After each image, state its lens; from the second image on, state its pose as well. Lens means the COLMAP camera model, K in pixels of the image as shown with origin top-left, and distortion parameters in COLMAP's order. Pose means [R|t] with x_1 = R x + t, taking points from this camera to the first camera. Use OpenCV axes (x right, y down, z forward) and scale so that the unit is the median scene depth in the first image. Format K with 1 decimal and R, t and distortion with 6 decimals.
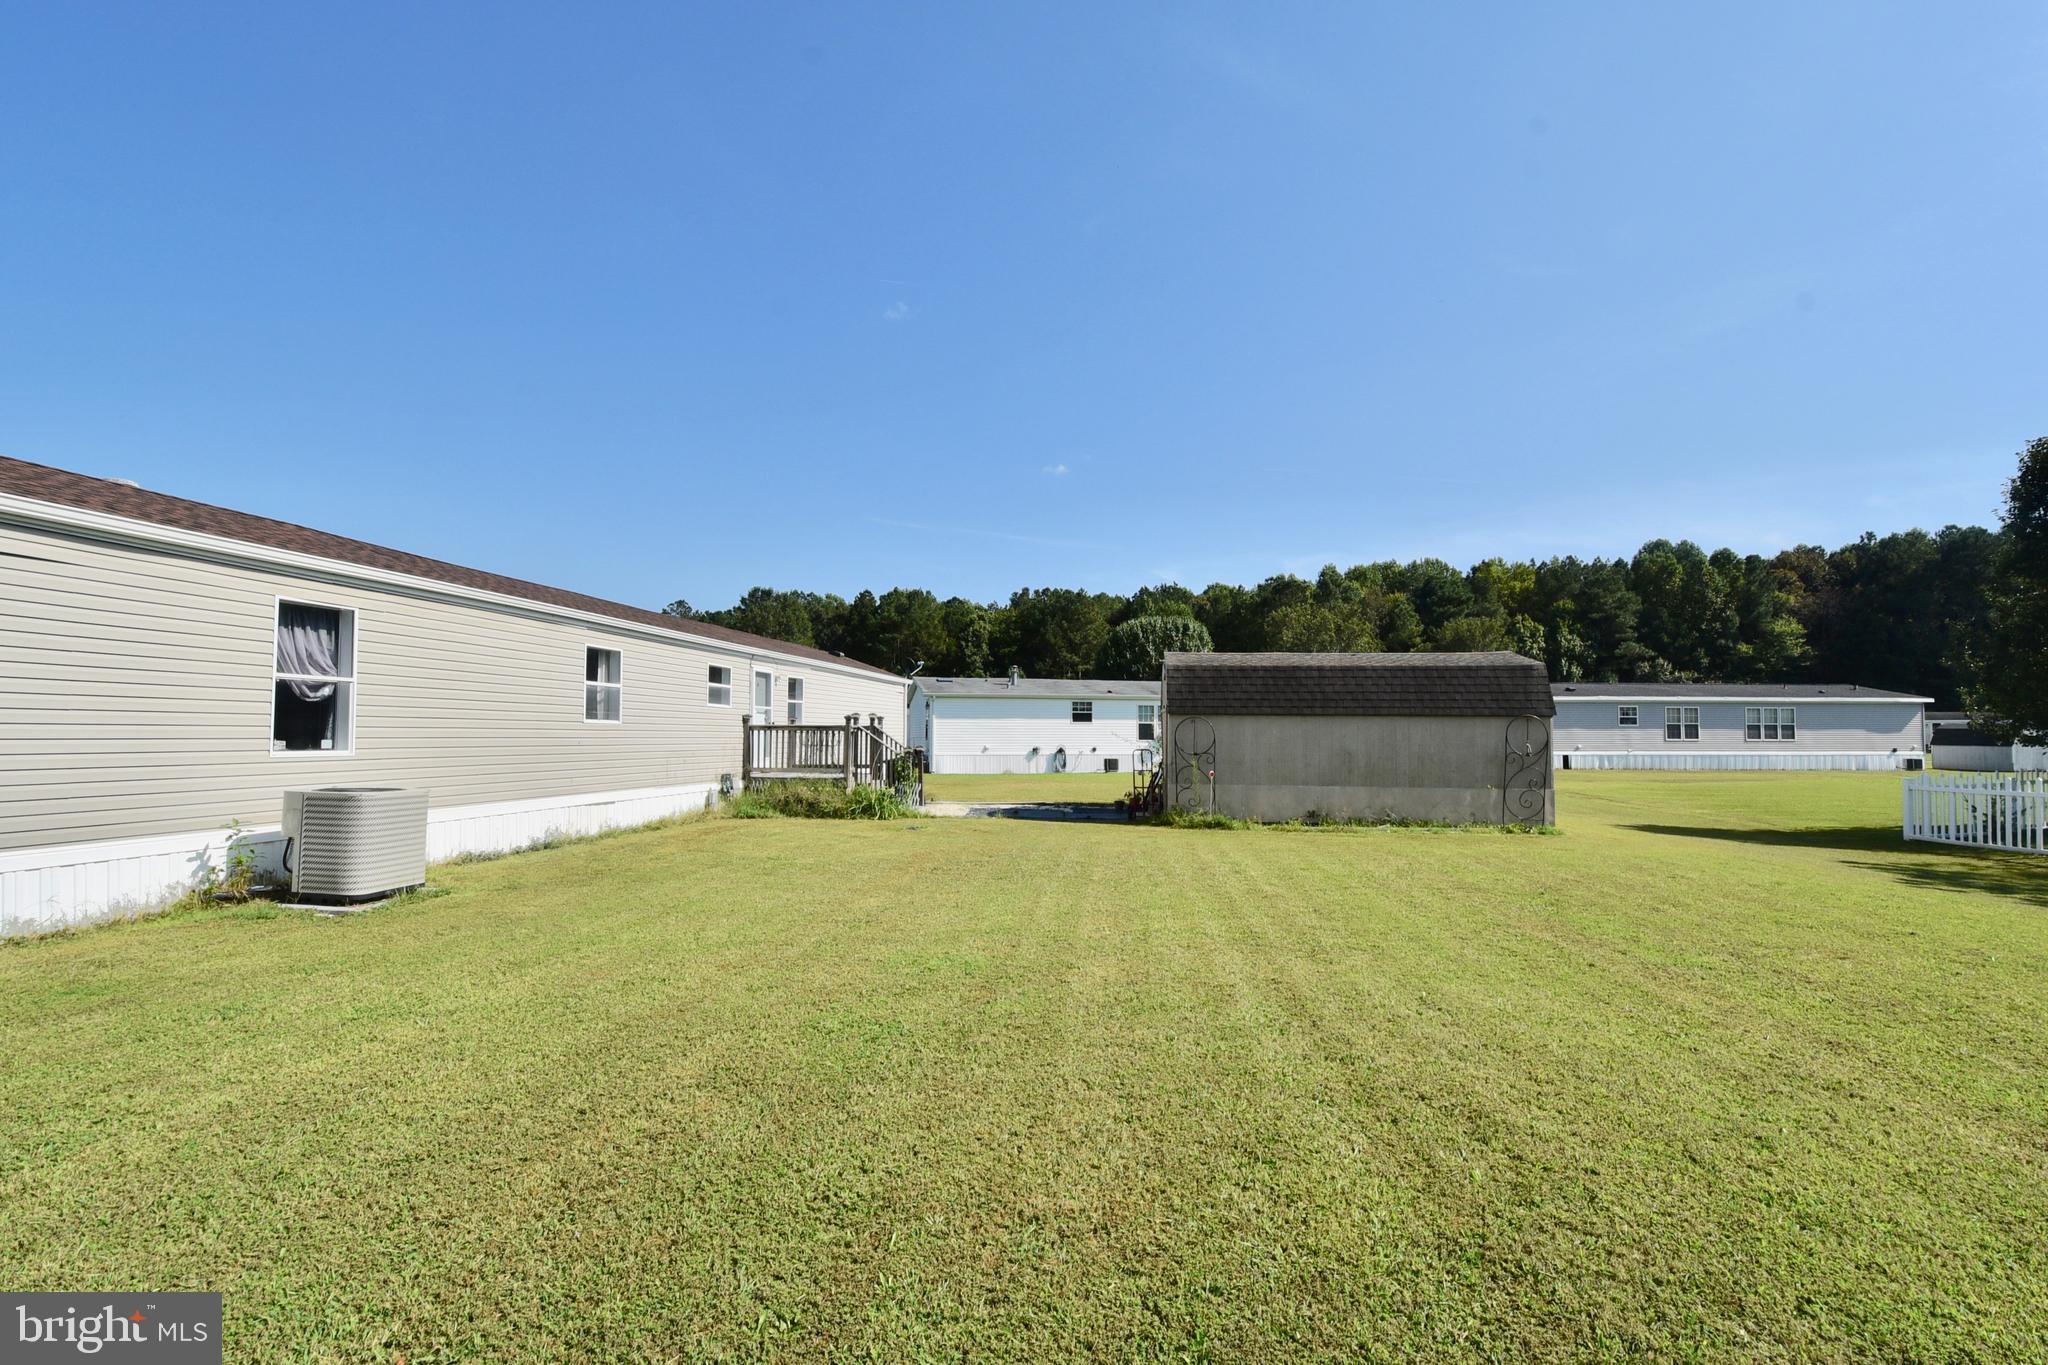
lens RADIAL K [[900.7, 0, 1023.7], [0, 900.7, 688.7], [0, 0, 1]] dist [-0.000757, -0.000358]
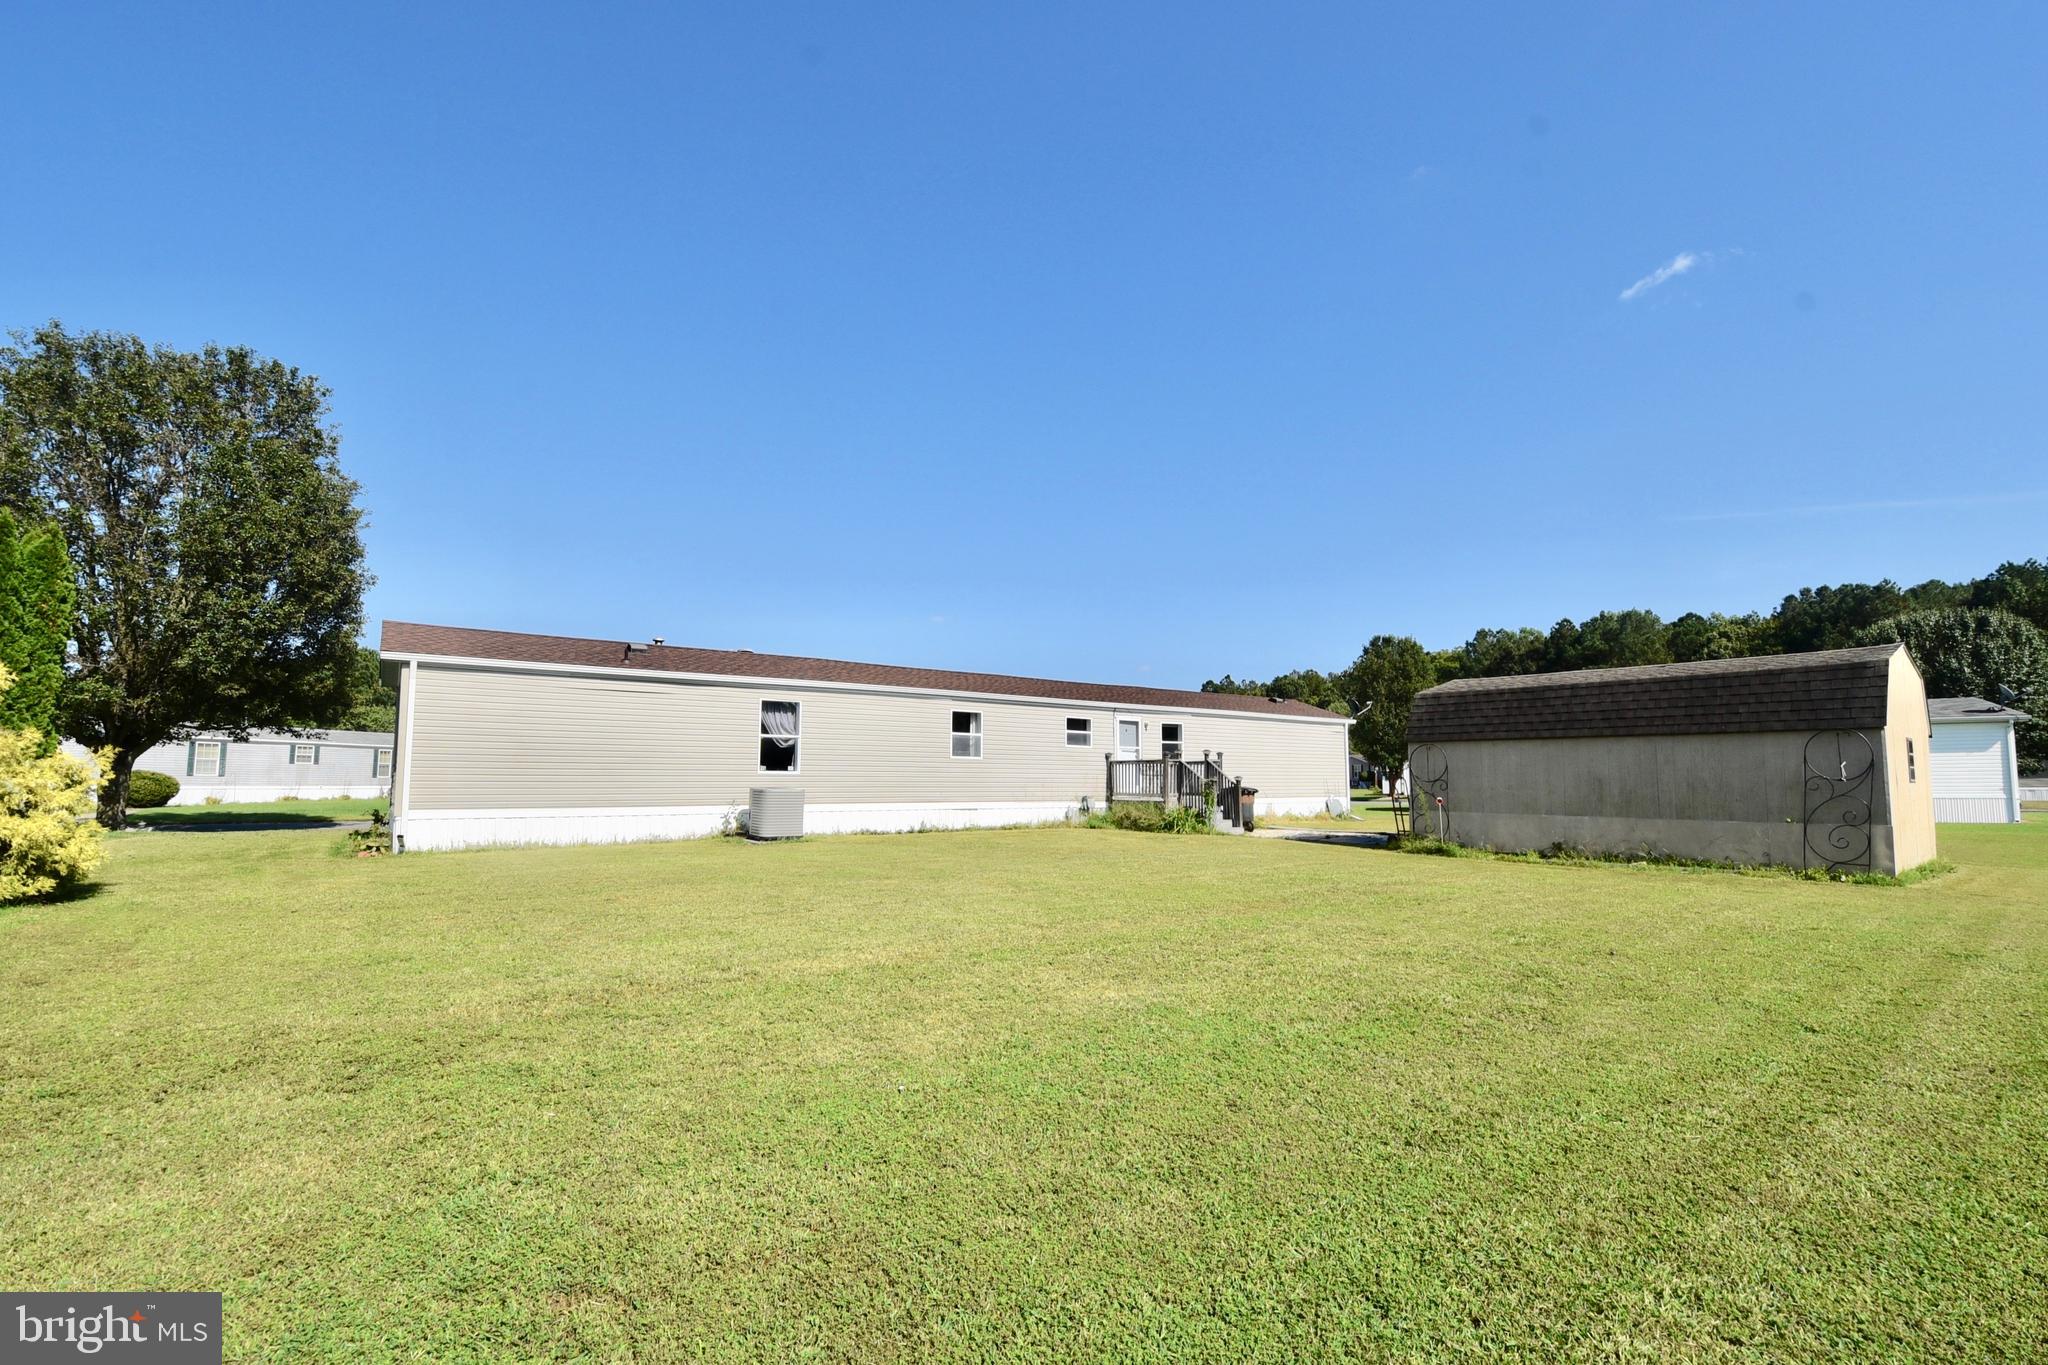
lens RADIAL K [[900.7, 0, 1025.2], [0, 900.7, 679.3], [0, 0, 1]] dist [-0.000757, -0.000358]
pose [[0.702143, -0.081859, -0.707315, 0.603787], [0.035071, 0.996140, -0.080470, 0.024725], [0.711171, 0.031695, 0.702304, -0.035854]]
